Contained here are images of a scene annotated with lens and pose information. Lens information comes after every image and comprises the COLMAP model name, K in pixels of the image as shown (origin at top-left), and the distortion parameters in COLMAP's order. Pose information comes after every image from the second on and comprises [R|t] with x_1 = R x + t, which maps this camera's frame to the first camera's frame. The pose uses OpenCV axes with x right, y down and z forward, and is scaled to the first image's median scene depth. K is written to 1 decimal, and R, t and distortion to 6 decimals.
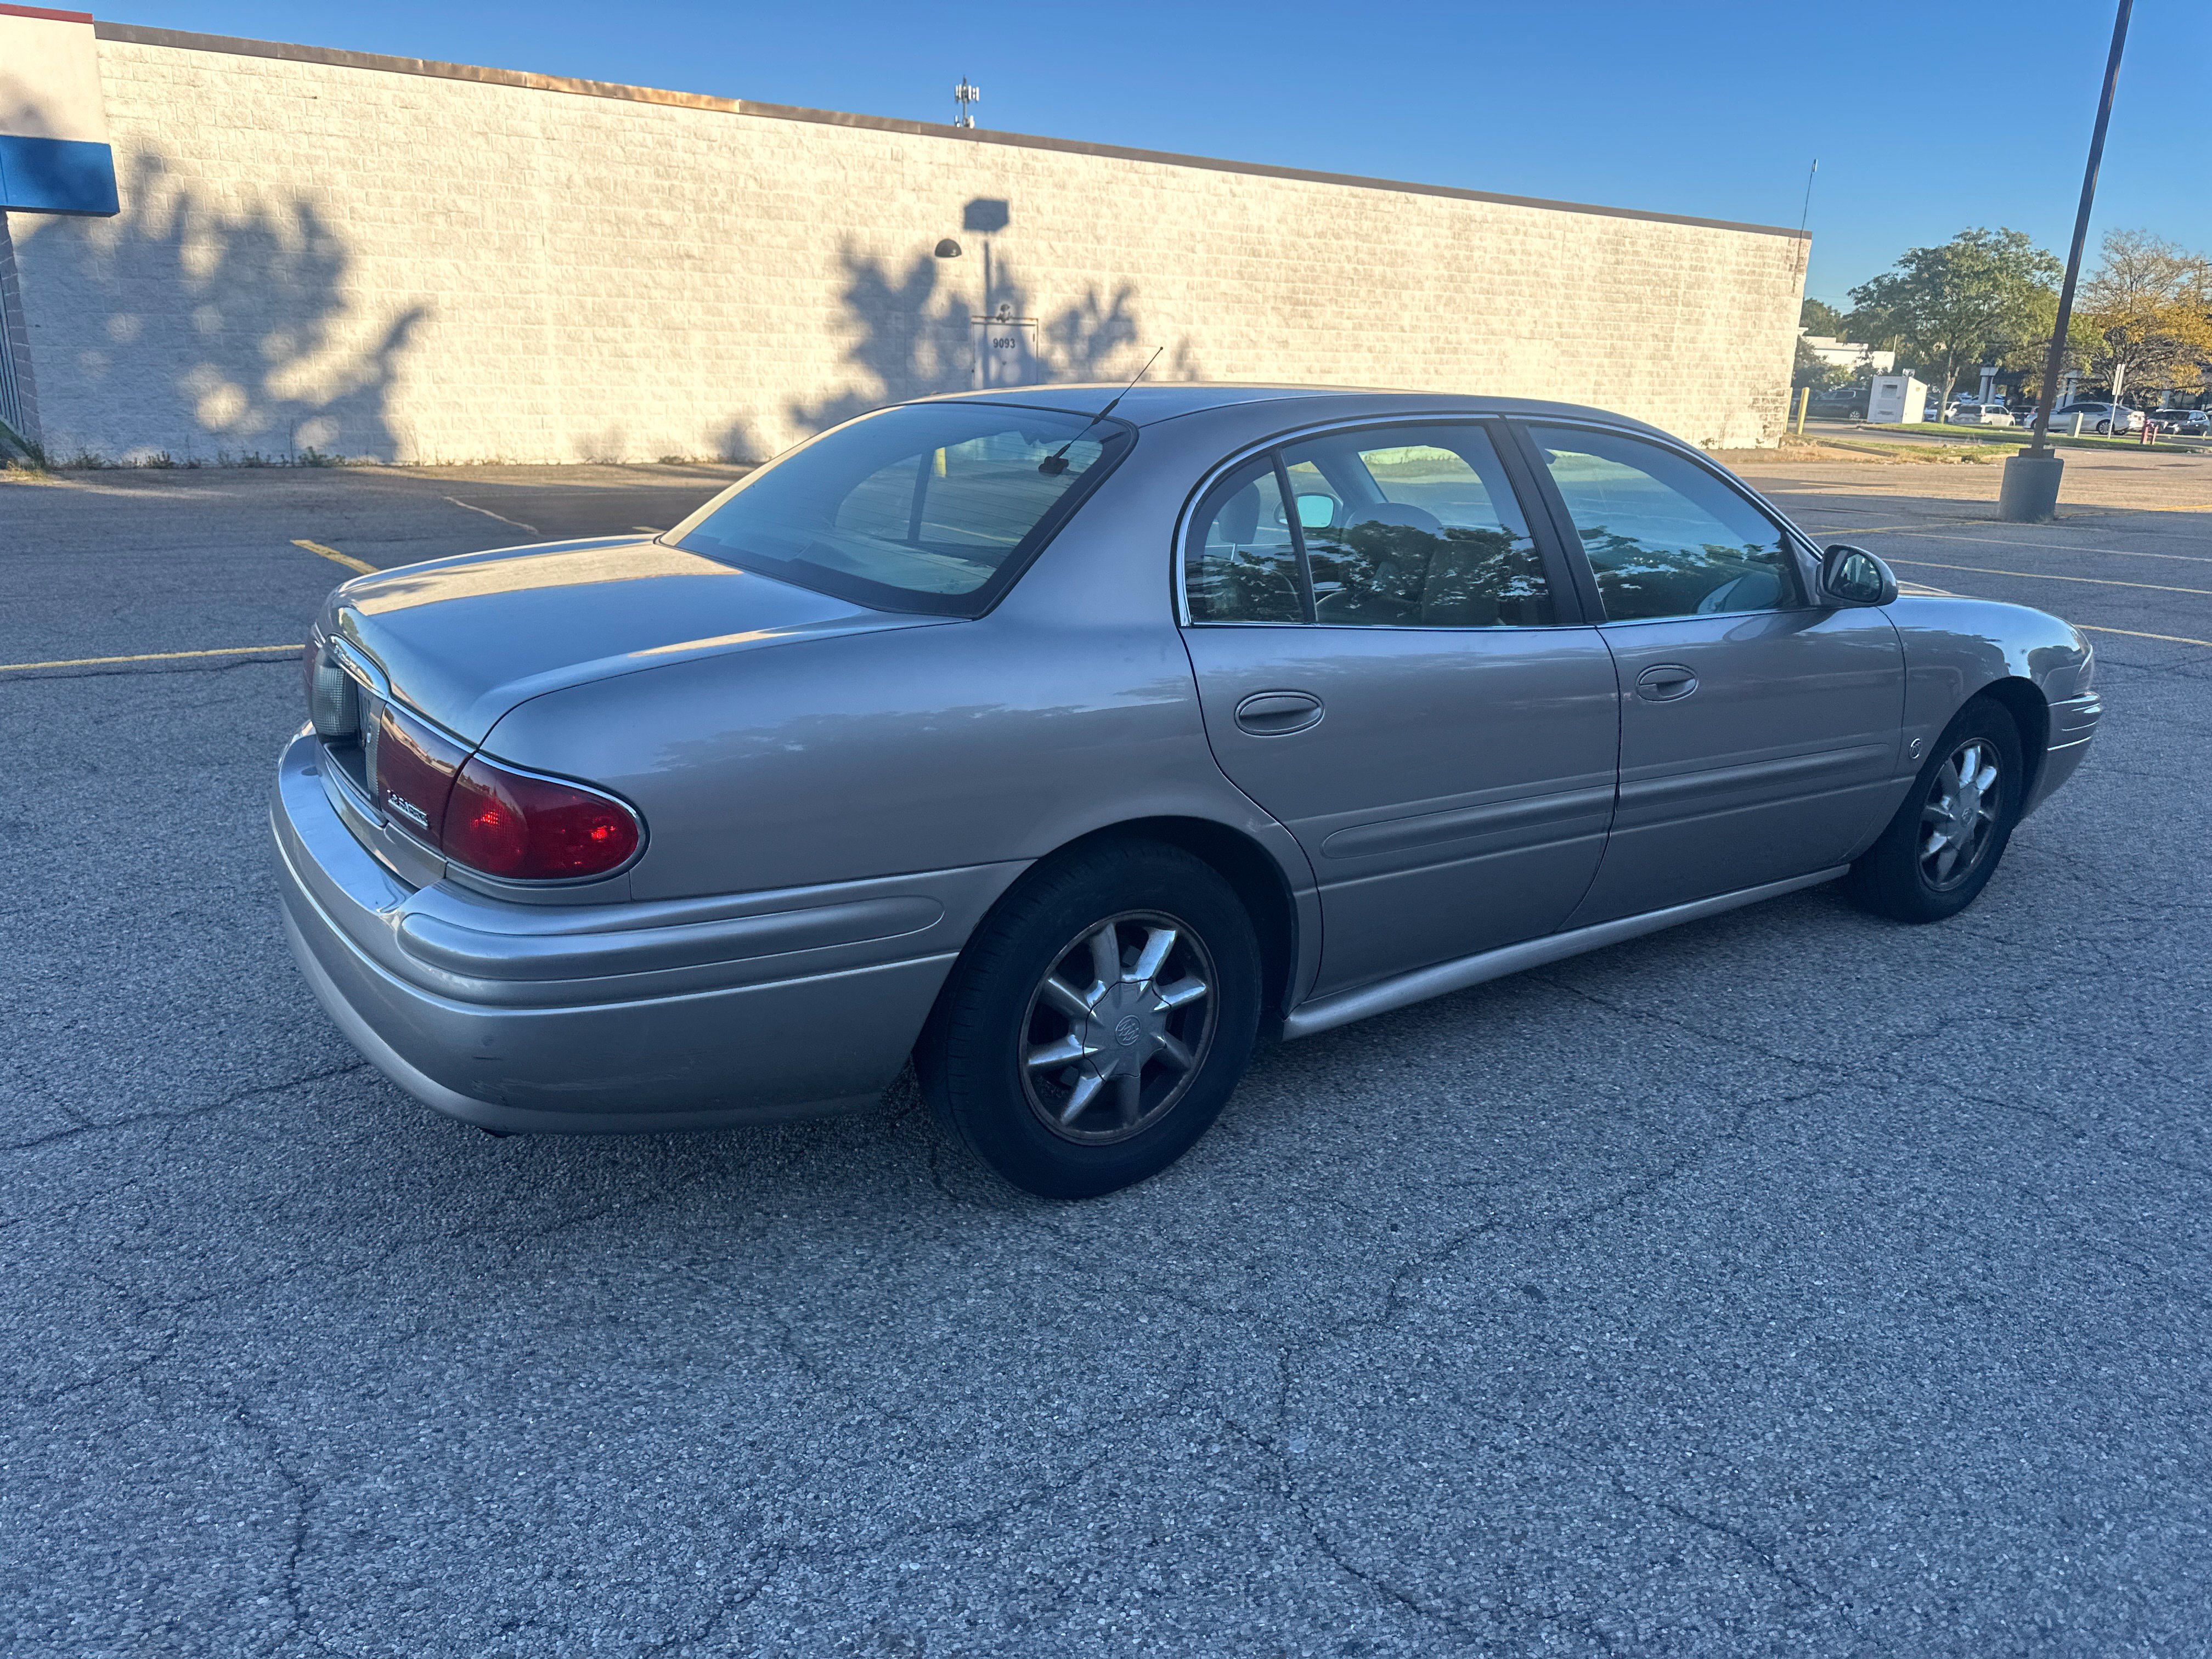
lens RADIAL K [[1571.1, 0, 1150.7], [0, 1571.1, 780.6], [0, 0, 1]] dist [0.025853, -0.035356]
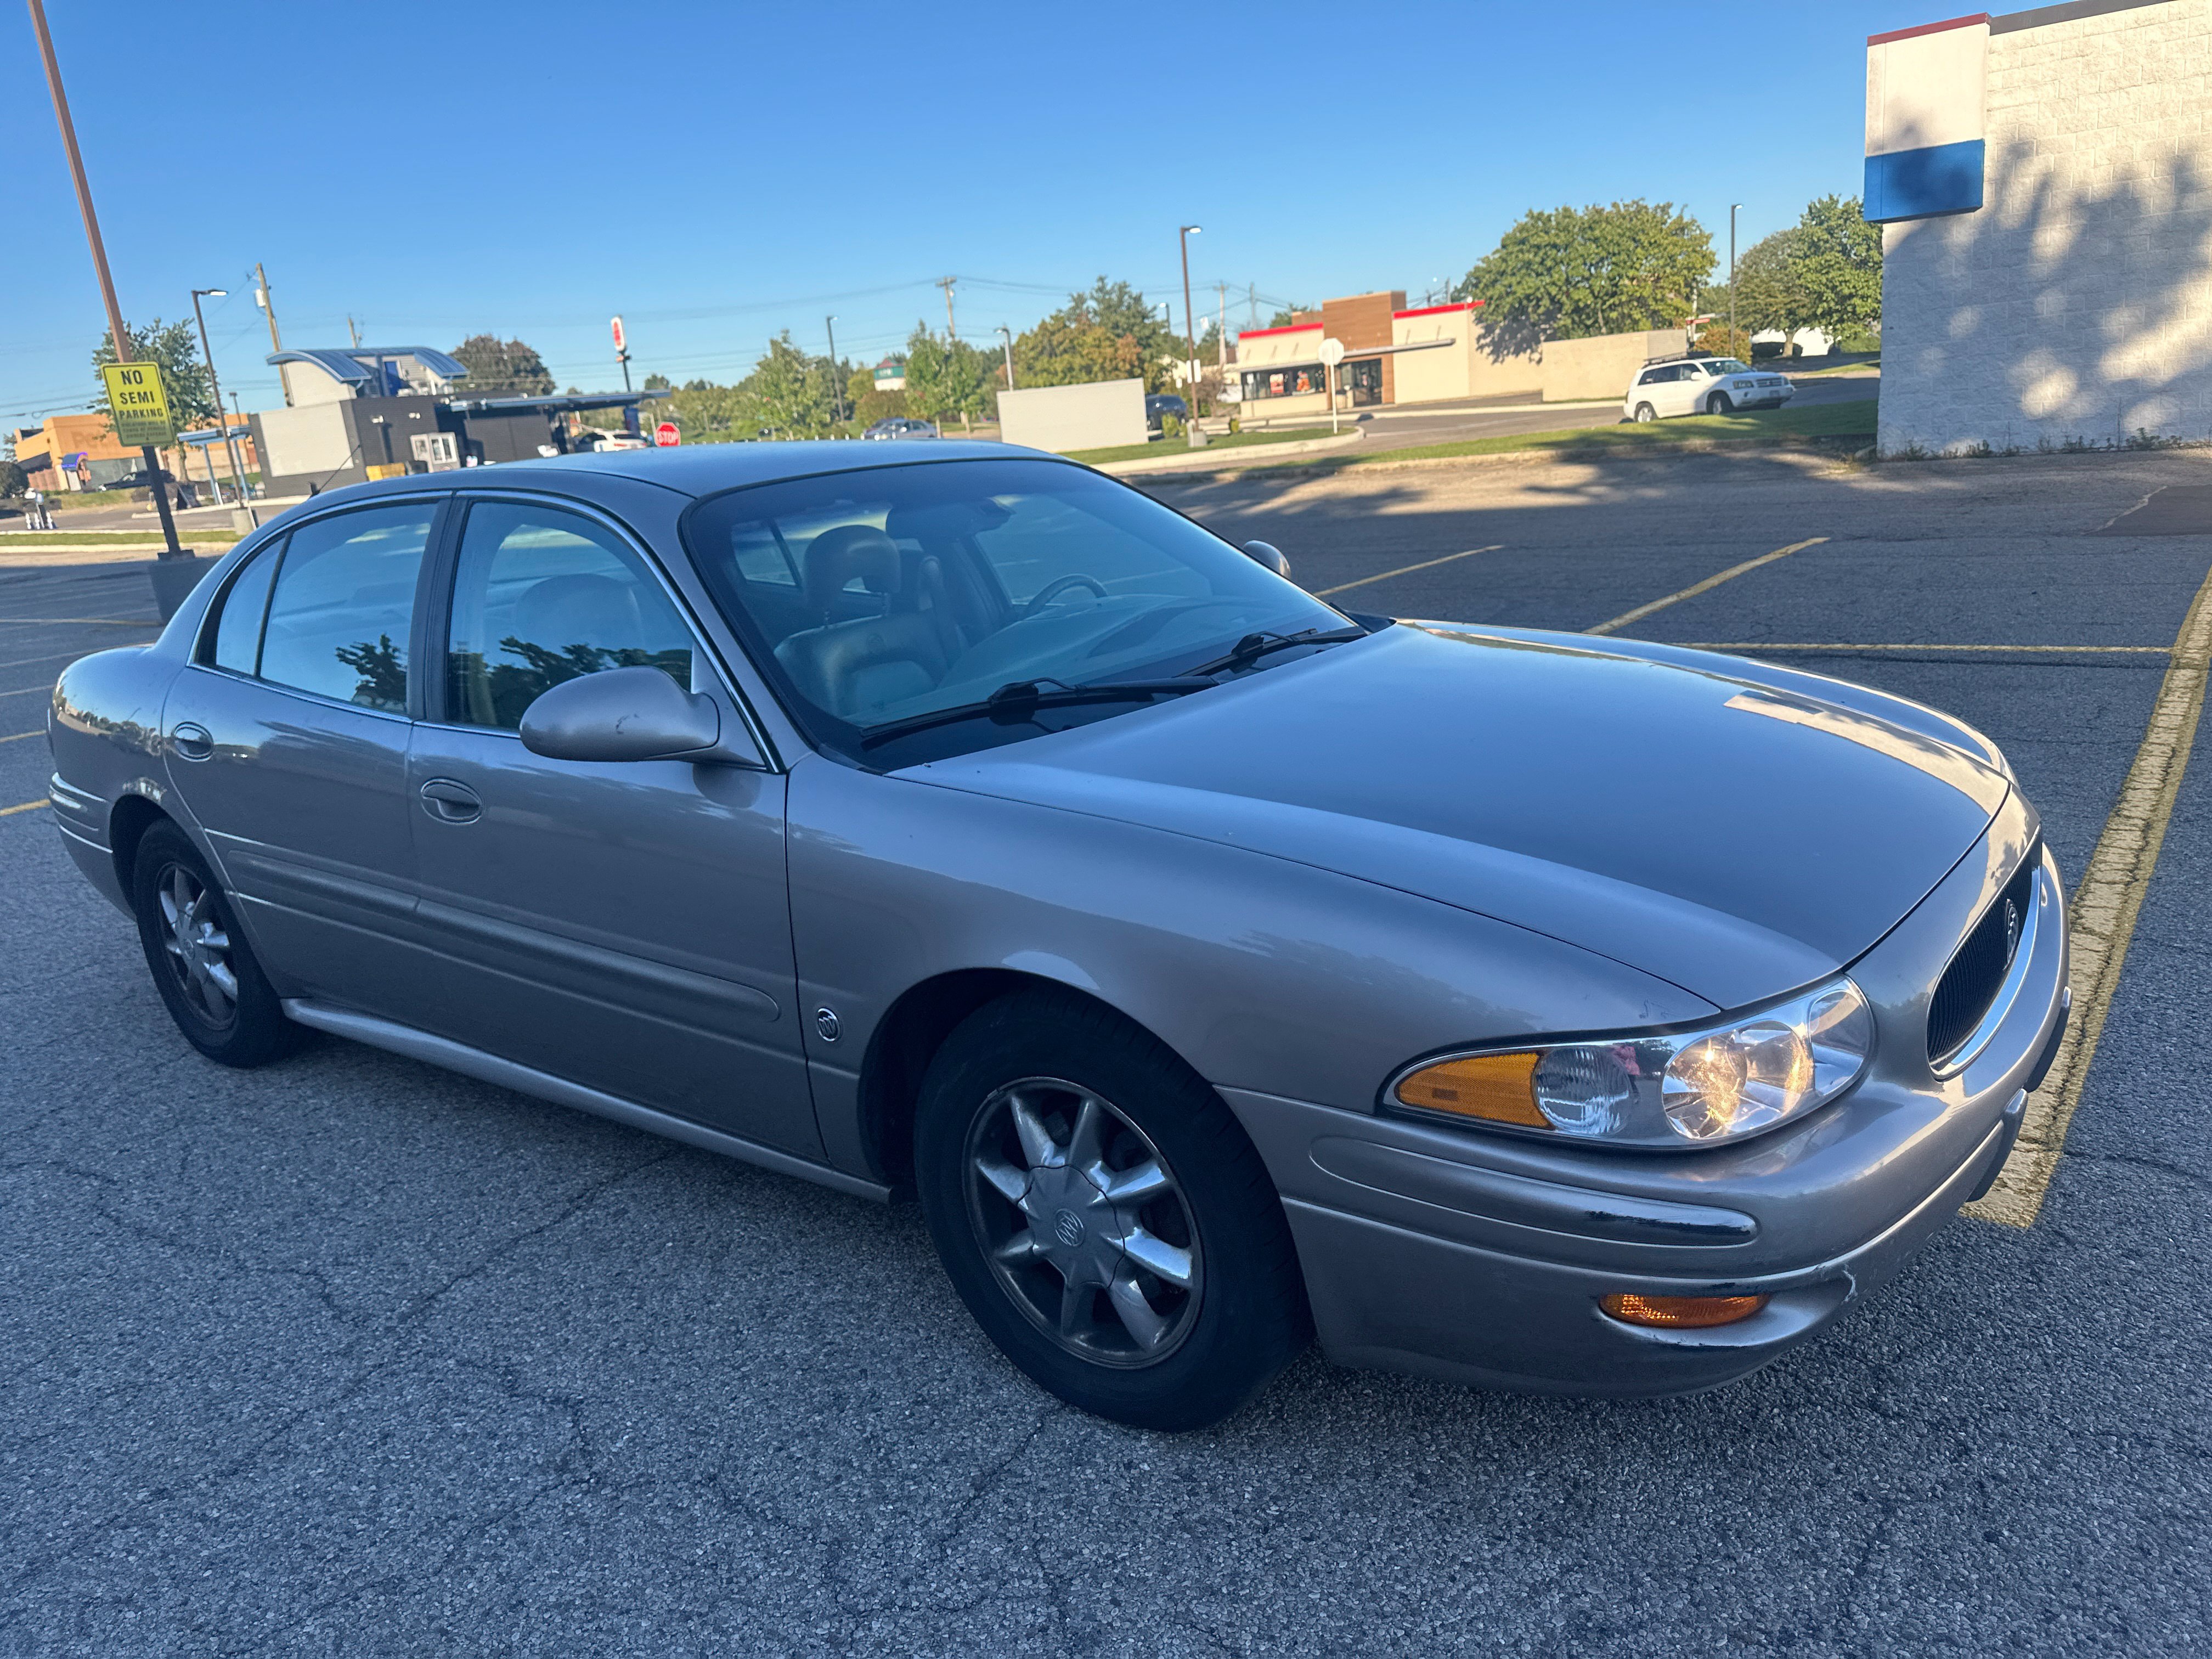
lens RADIAL K [[1571.1, 0, 1121.9], [0, 1571.1, 828.6], [0, 0, 1]] dist [0.025853, -0.035356]
pose [[0.293962, 0.192952, -0.936139, 0.219124], [-0.148967, 0.976693, 0.154533, -0.041324], [0.944137, 0.094027, 0.315854, 0.189619]]
